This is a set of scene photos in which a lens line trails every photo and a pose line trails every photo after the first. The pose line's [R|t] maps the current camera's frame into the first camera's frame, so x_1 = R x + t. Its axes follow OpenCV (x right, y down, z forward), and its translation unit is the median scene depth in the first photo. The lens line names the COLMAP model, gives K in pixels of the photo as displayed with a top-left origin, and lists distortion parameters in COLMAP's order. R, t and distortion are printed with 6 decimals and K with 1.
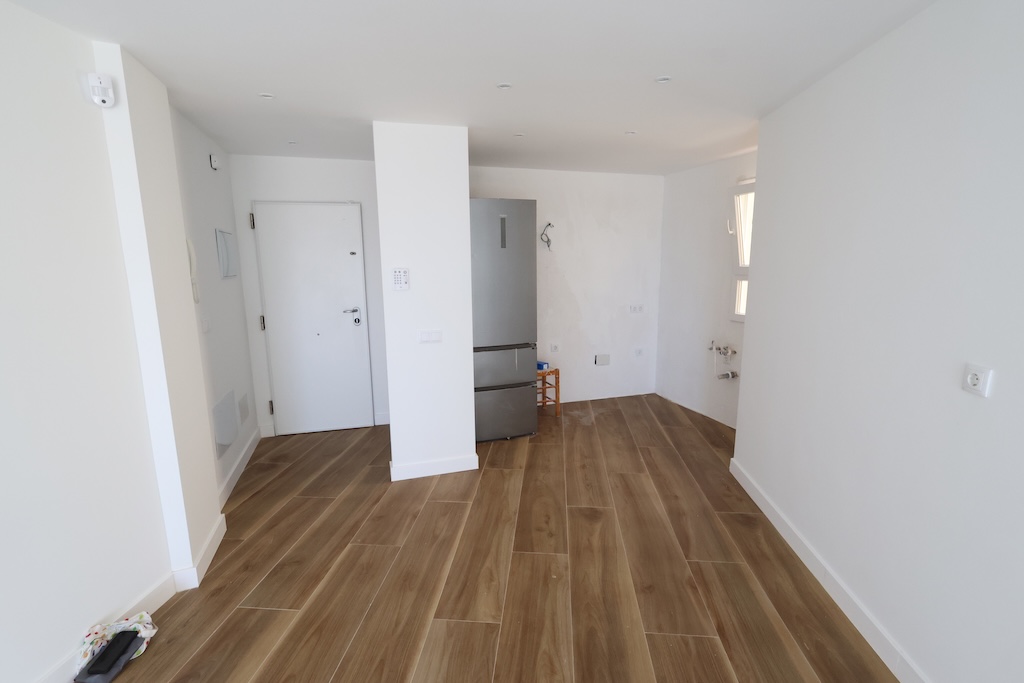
lens RADIAL K [[472.0, 0, 510.7], [0, 472.0, 341.2], [0, 0, 1]] dist [-0.000391, -0.000296]
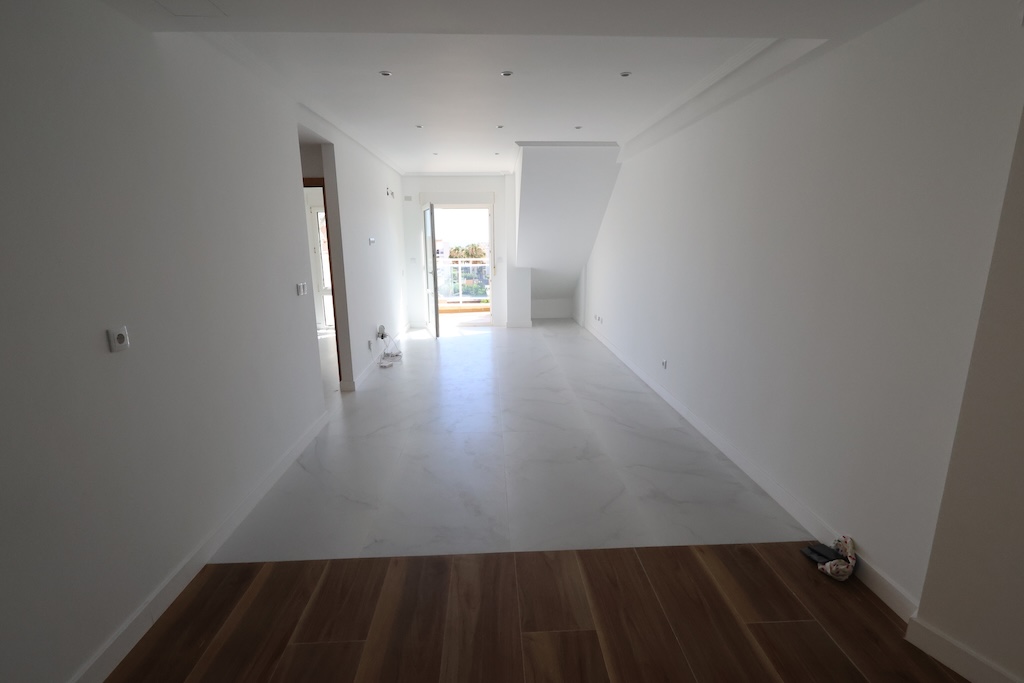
lens RADIAL K [[472.0, 0, 510.7], [0, 472.0, 341.2], [0, 0, 1]] dist [-0.000391, -0.000296]
pose [[-0.990708, 0.045800, -0.128065, 0.053181], [-0.006225, 0.925341, 0.379086, -0.161540], [0.135866, 0.376361, -0.916457, 0.949034]]
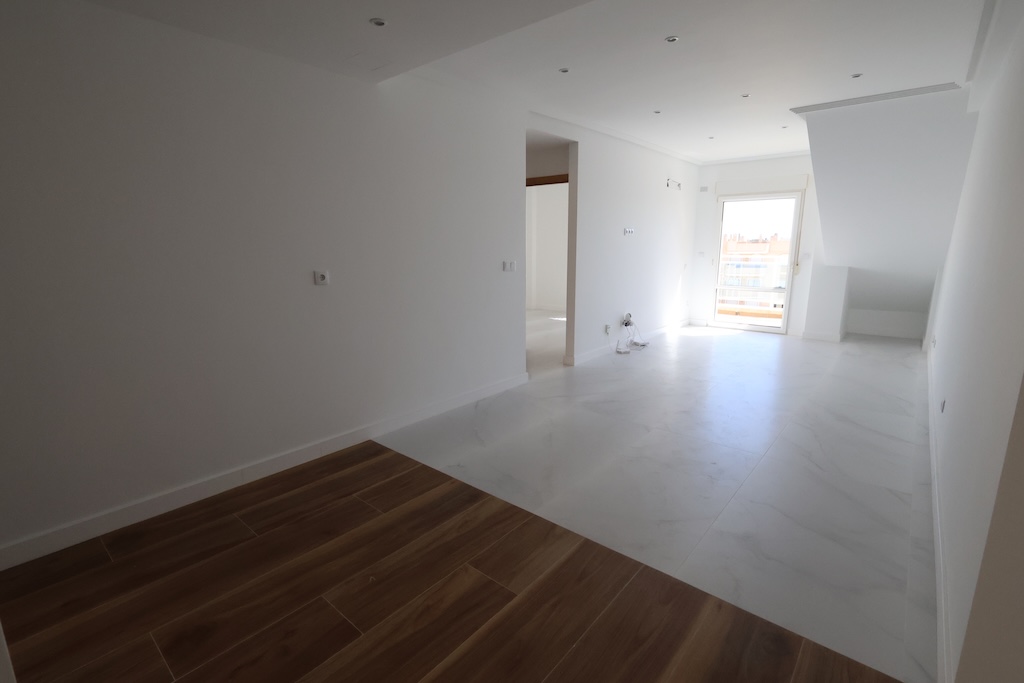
lens RADIAL K [[472.0, 0, 510.7], [0, 472.0, 341.2], [0, 0, 1]] dist [-0.000391, -0.000296]
pose [[-0.815030, -0.104692, 0.569883, -0.367753], [0.113737, 0.935499, 0.334523, -0.104690], [-0.568147, 0.337463, -0.750552, 0.903490]]
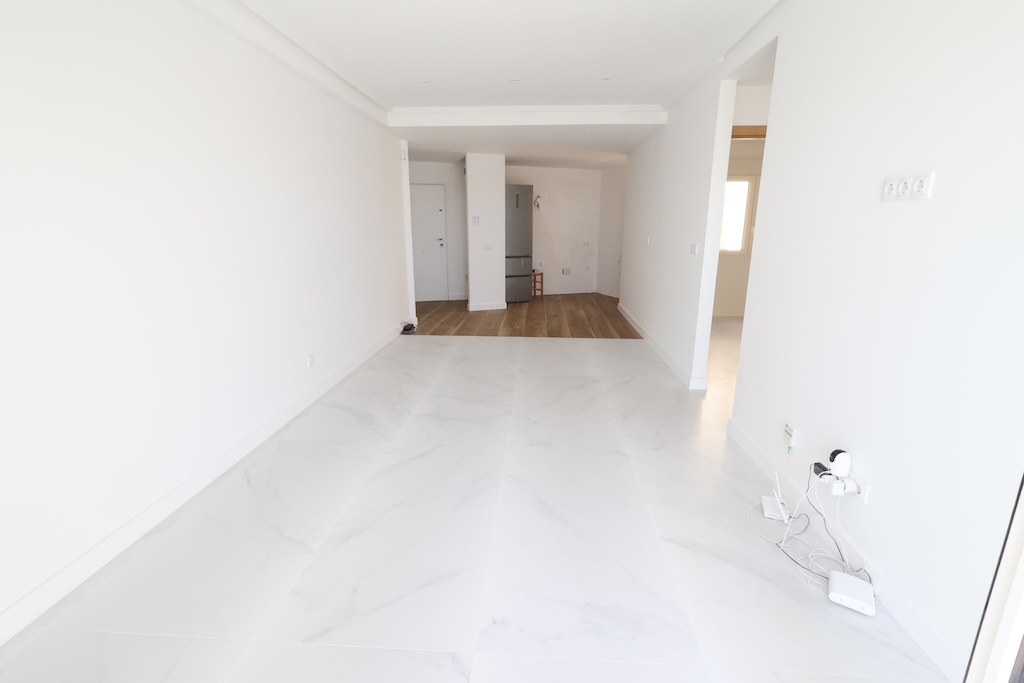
lens RADIAL K [[472.0, 0, 510.7], [0, 472.0, 341.2], [0, 0, 1]] dist [-0.000391, -0.000296]
pose [[0.999418, 0.004412, 0.033824, -0.124835], [-0.006708, 0.997656, 0.068096, 0.274902], [-0.033445, -0.068283, 0.997105, -1.245735]]
